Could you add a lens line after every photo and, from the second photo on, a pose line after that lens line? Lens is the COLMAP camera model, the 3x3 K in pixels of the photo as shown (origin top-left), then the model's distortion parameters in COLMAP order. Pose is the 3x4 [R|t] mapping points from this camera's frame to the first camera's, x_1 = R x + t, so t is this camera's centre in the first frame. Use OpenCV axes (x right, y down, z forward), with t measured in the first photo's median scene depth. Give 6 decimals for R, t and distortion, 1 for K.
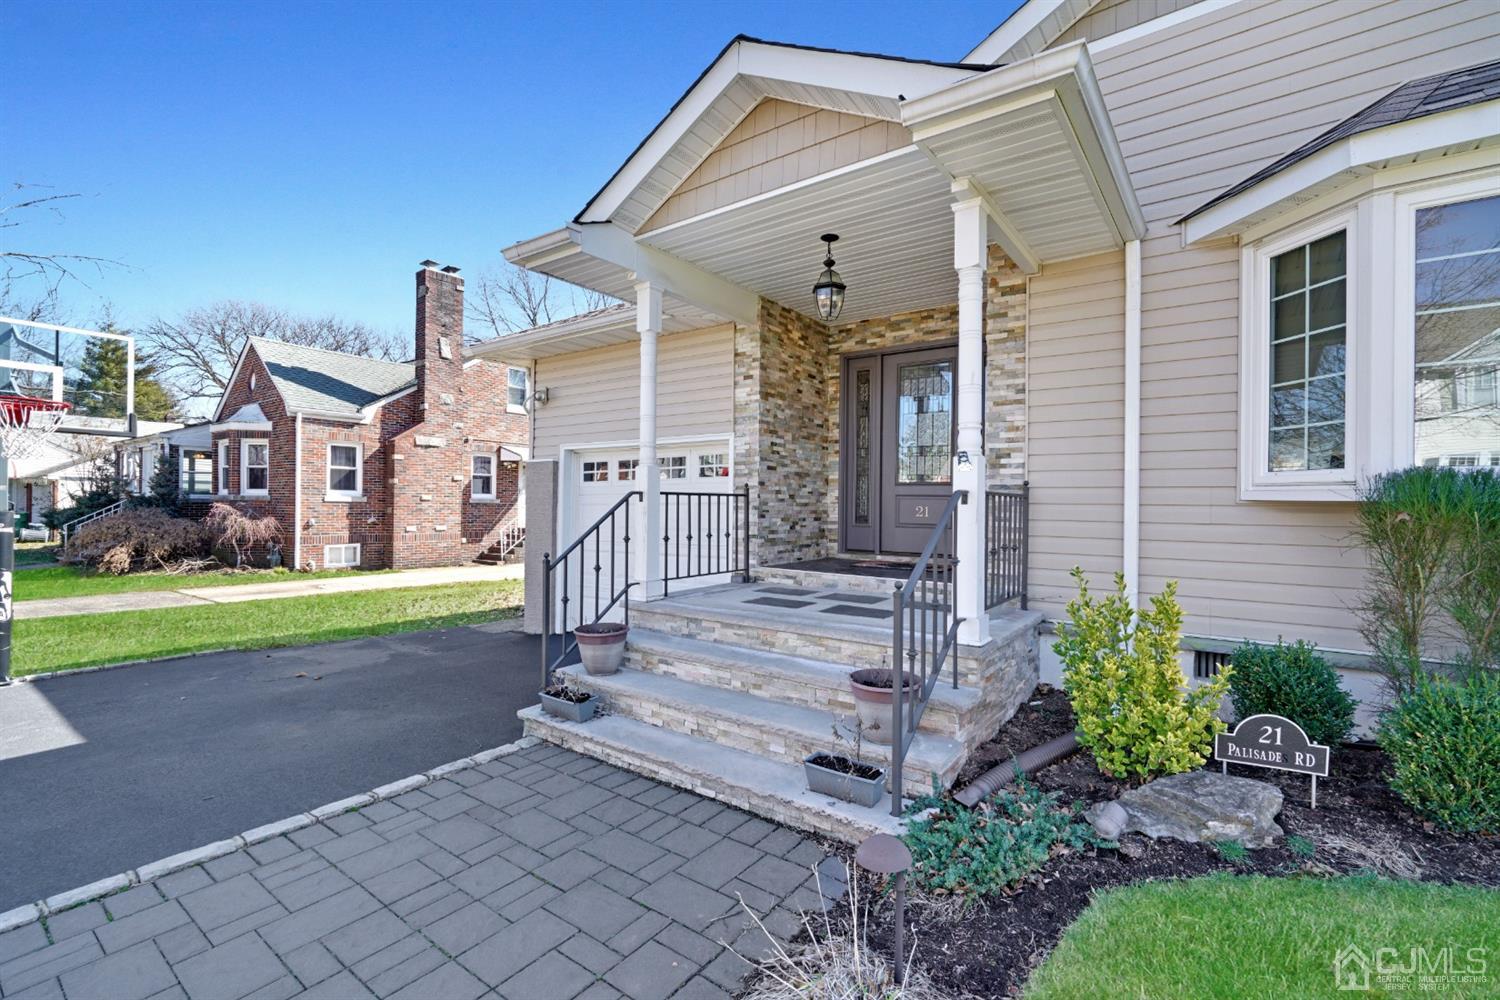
lens RADIAL K [[669.2, 0, 748.0], [0, 669.2, 501.1], [0, 0, 1]] dist [-0.003080, 0.000106]
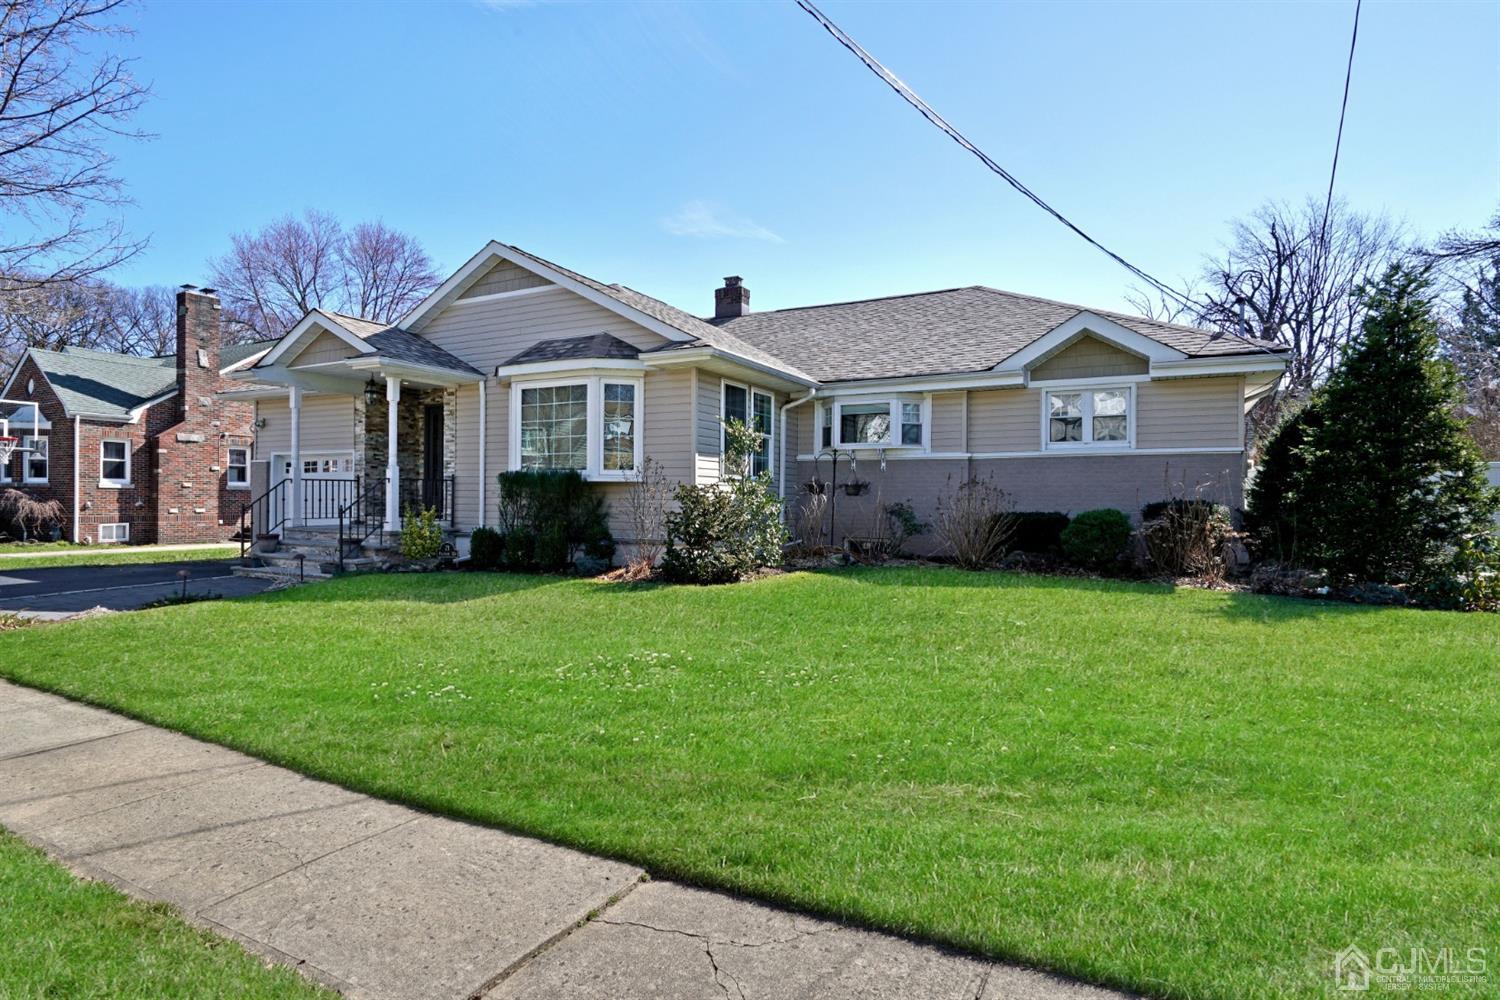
lens RADIAL K [[851.9, 0, 716.5], [0, 851.9, 494.9], [0, 0, 1]] dist [-0.008853, -0.000453]
pose [[0.993524, -0.002529, 0.113591, 0.773504], [0.002267, 0.999994, 0.002432, 0.030079], [-0.113596, -0.002159, 0.993525, -1.656745]]
